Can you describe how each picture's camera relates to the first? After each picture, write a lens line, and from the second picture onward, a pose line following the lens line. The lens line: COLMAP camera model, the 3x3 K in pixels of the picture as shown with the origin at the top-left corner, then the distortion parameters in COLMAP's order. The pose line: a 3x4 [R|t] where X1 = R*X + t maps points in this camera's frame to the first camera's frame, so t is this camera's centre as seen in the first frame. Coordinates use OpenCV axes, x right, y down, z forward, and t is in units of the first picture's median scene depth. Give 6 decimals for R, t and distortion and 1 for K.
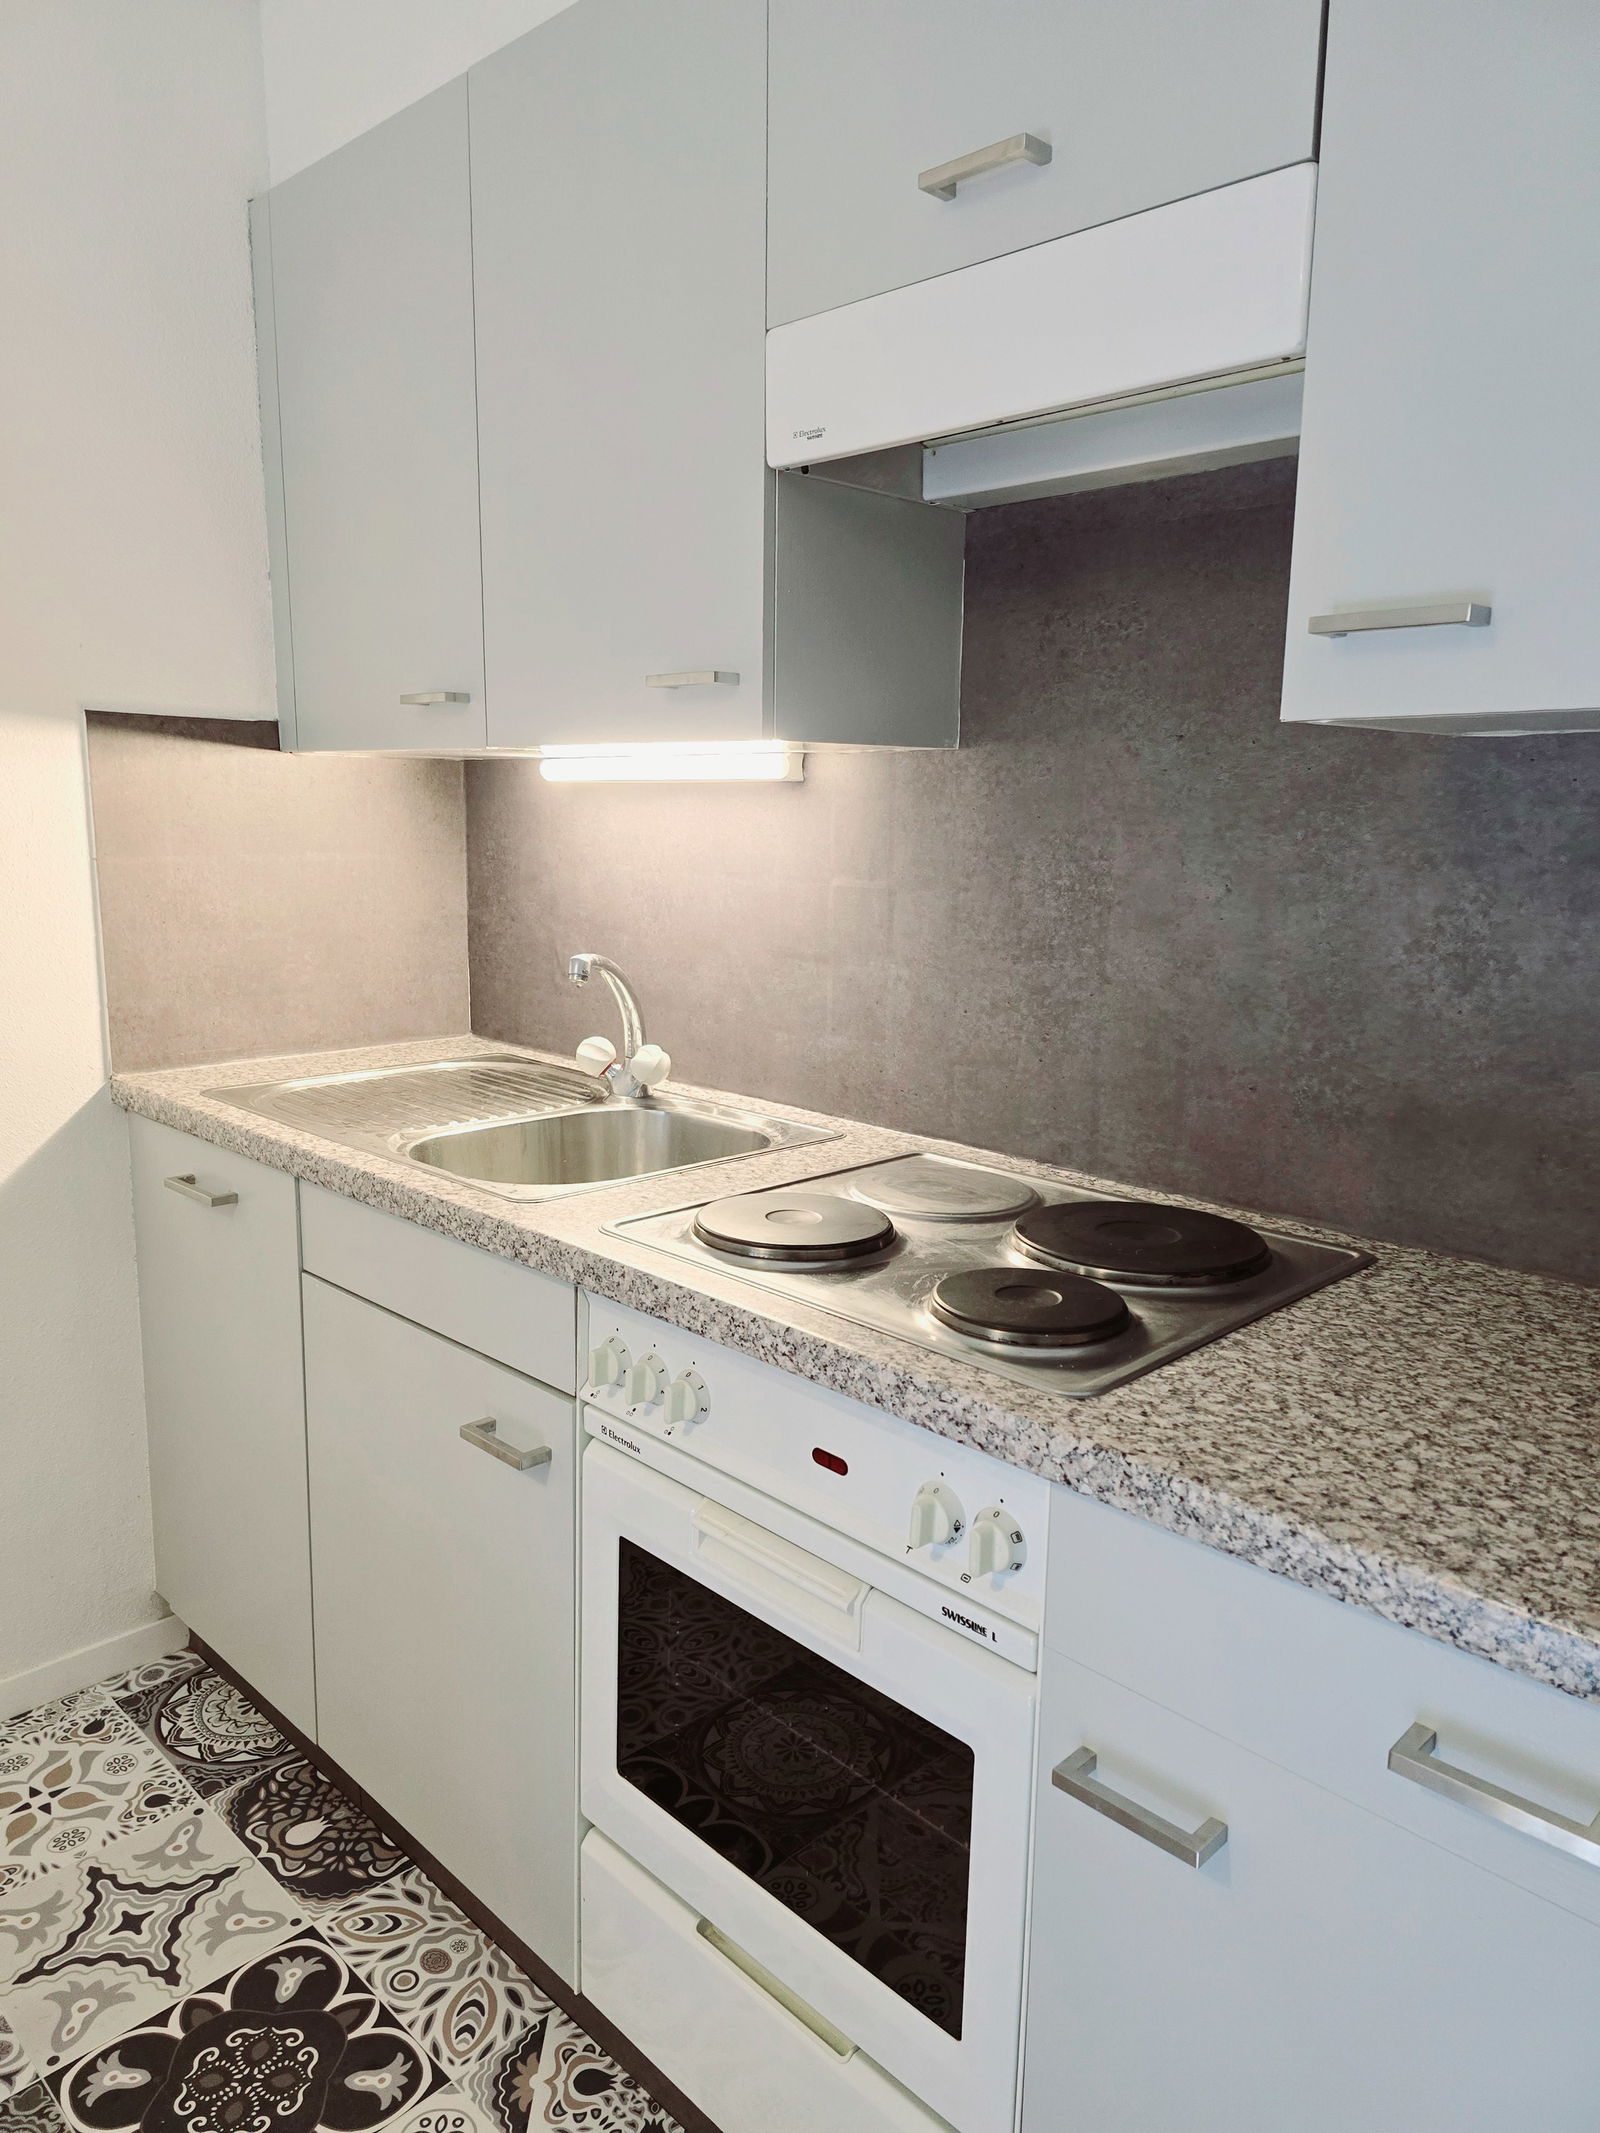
lens RADIAL K [[1429.8, 0, 796.6], [0, 1429.8, 1073.1], [0, 0, 1]] dist [0.012531, 0.001278]
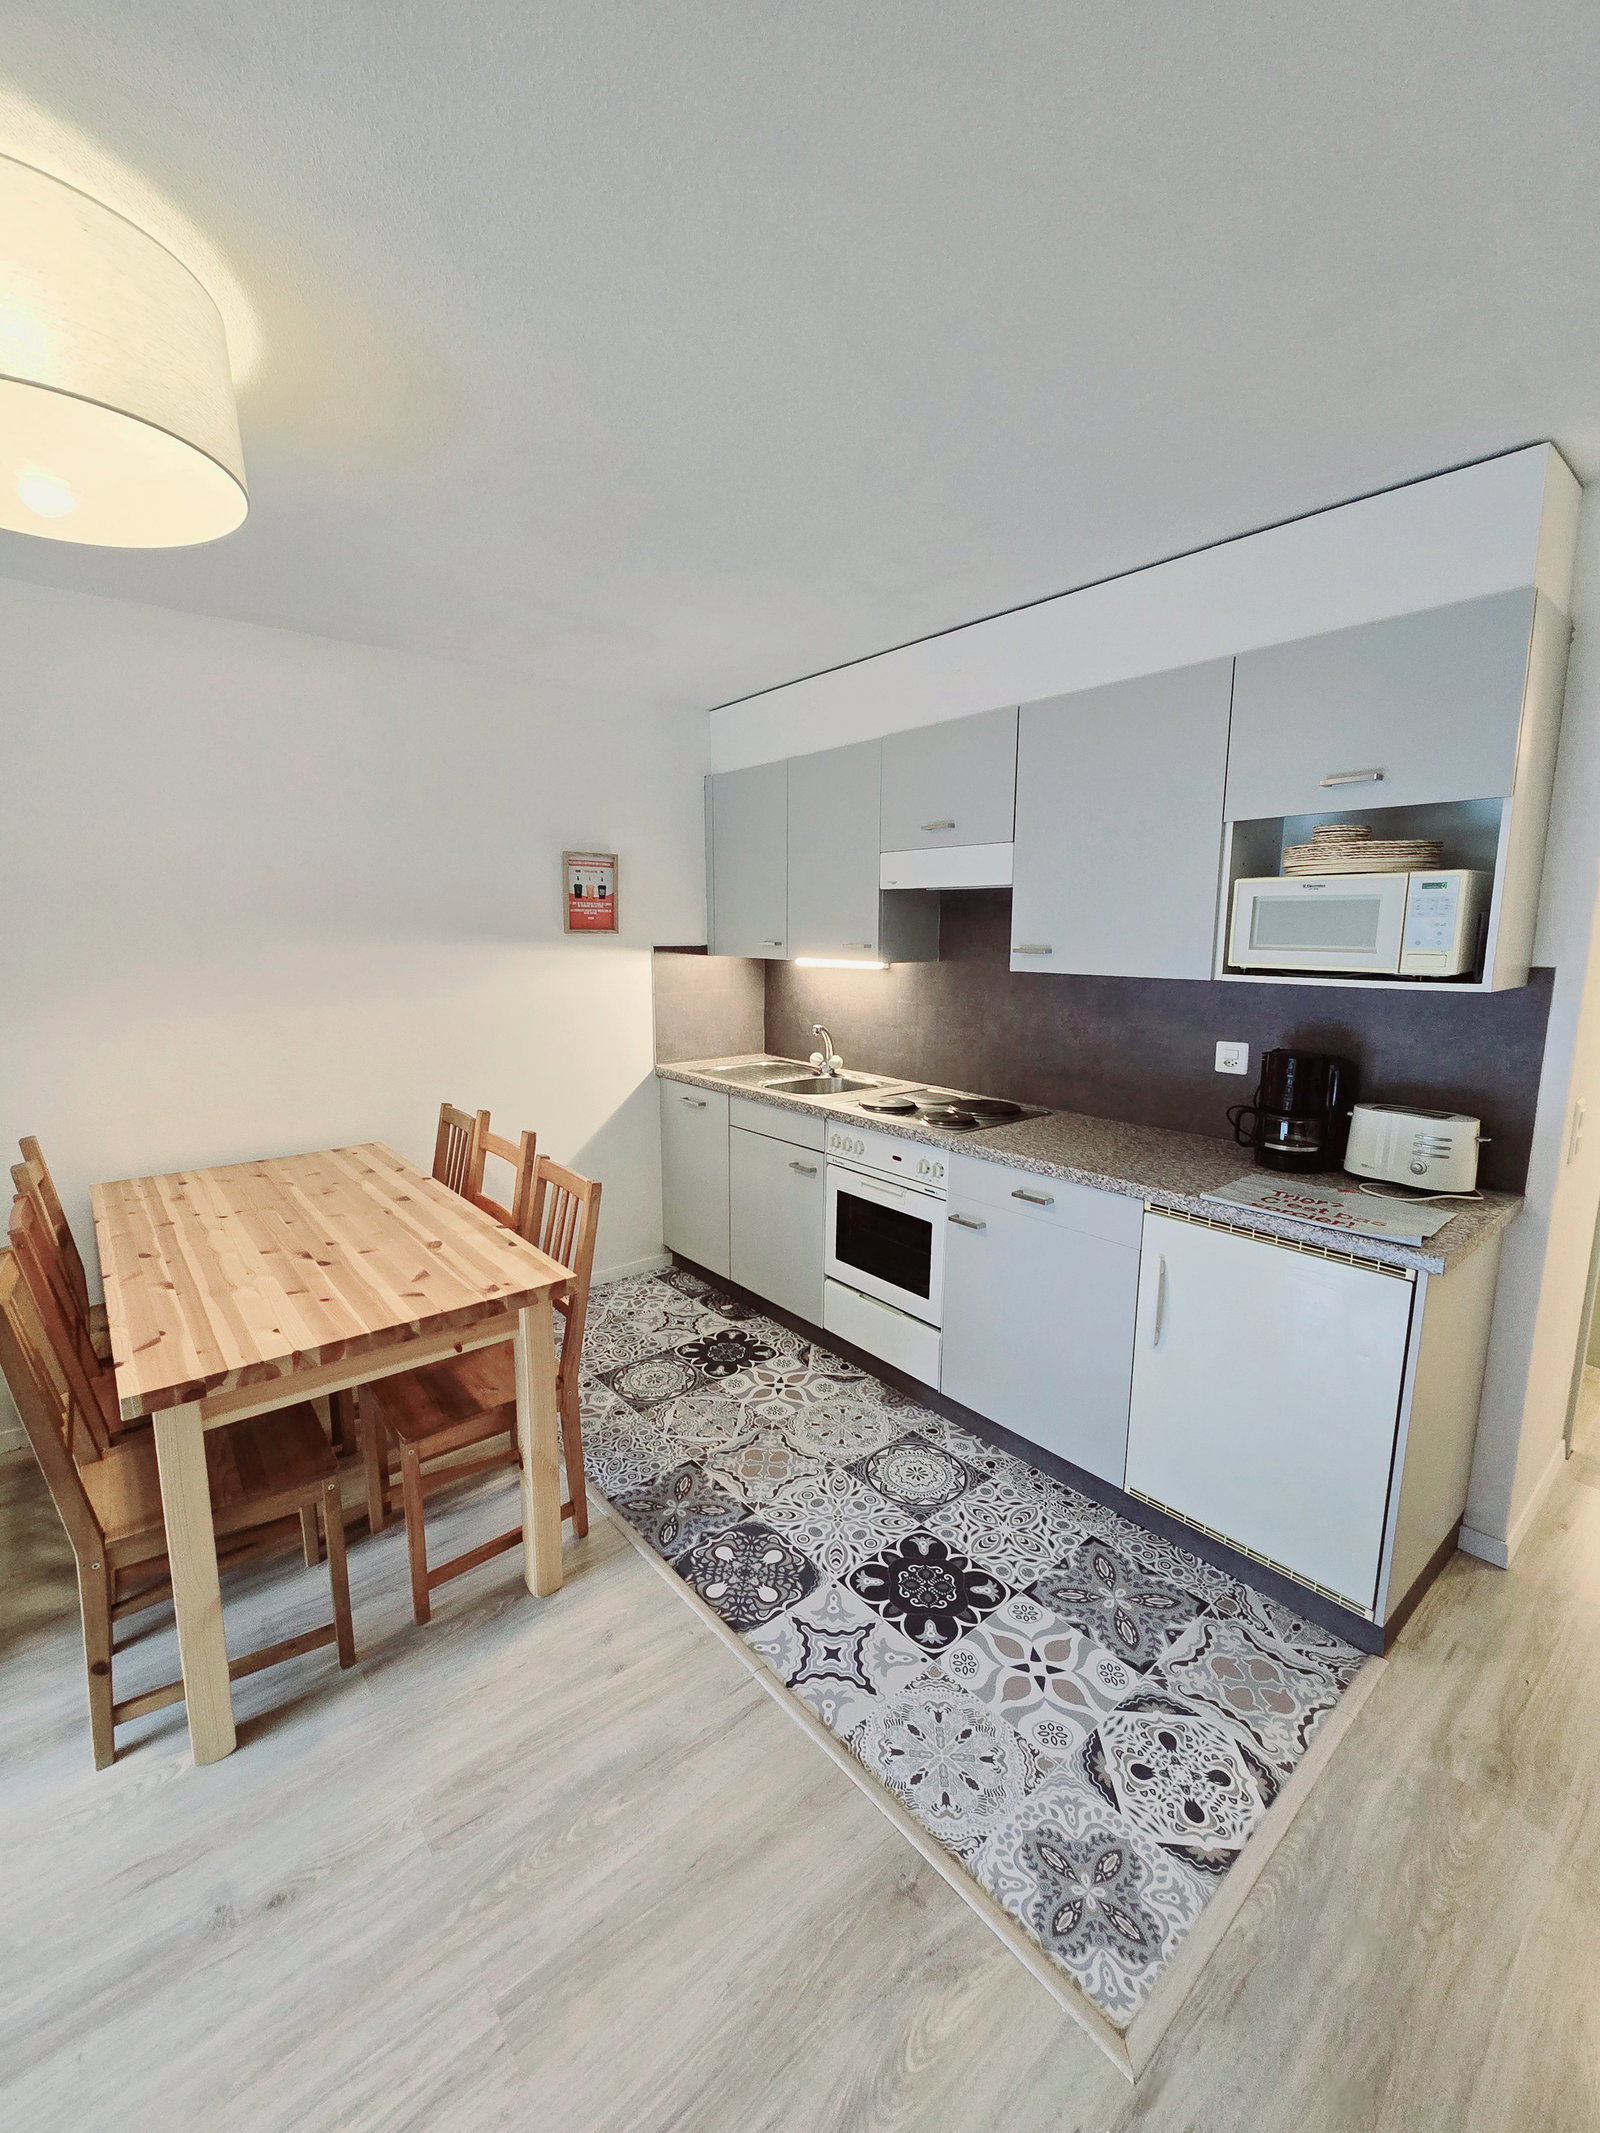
lens RADIAL K [[872.9, 0, 777.6], [0, 872.9, 1059.6], [0, 0, 1]] dist [-0.000769, -0.000008]
pose [[0.993474, 0.003576, -0.114007, -0.020212], [-0.007257, 0.999465, -0.031892, 0.056272], [0.113832, 0.032511, 0.992968, -0.967873]]
